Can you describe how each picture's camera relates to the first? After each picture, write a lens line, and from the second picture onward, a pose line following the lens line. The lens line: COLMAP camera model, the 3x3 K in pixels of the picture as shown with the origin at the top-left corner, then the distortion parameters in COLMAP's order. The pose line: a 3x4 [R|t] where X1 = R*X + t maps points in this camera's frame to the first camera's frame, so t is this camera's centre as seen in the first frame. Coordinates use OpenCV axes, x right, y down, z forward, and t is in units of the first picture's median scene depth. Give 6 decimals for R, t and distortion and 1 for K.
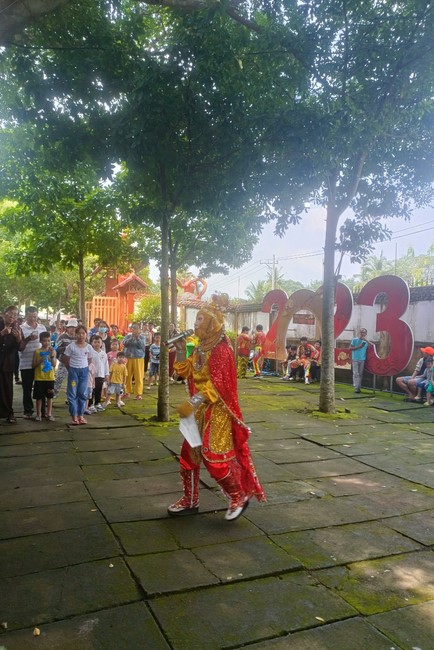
lens RADIAL K [[469.5, 0, 216.6], [0, 469.5, 326.2], [0, 0, 1]] dist [0.035484, -0.036167]
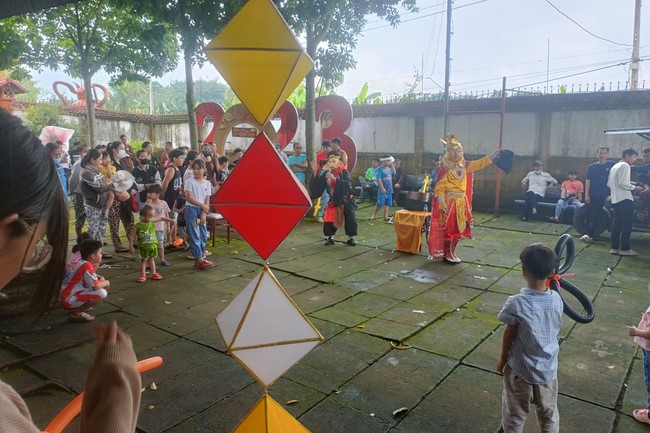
lens RADIAL K [[469.5, 0, 318.8], [0, 469.5, 218.3], [0, 0, 1]] dist [0.035484, -0.036167]
pose [[0.890295, -0.101155, 0.444008, -0.150363], [0.018432, 0.982222, 0.186814, -0.020037], [-0.455011, -0.158136, 0.876332, -0.028973]]
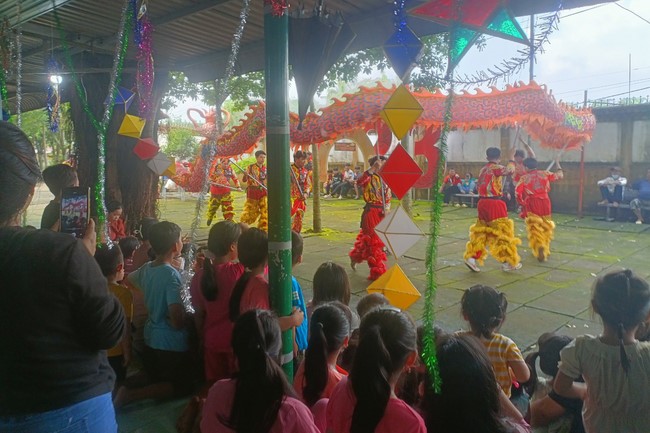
lens RADIAL K [[469.5, 0, 324.9], [0, 469.5, 210.9], [0, 0, 1]] dist [0.035484, -0.036167]
pose [[0.953692, -0.079060, 0.290207, -0.224175], [0.040507, 0.989807, 0.136533, -0.018530], [-0.298044, -0.118455, 0.947174, -0.148443]]
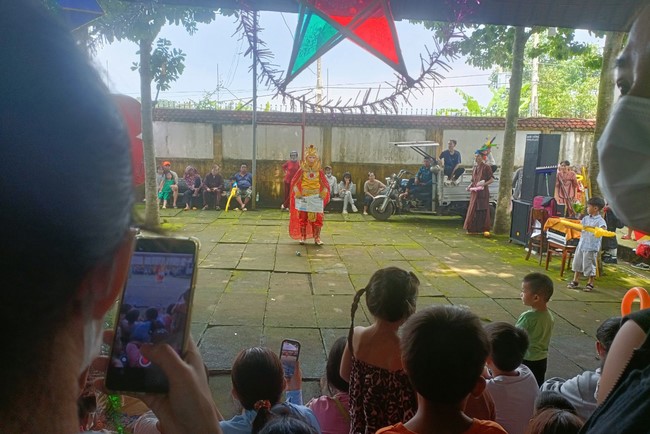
lens RADIAL K [[469.5, 0, 320.4], [0, 469.5, 219.4], [0, 0, 1]] dist [0.035484, -0.036167]
pose [[0.378176, -0.148354, 0.913769, -0.382221], [-0.023644, 0.985206, 0.169737, -0.015254], [-0.925432, -0.085796, 0.369073, 0.159118]]
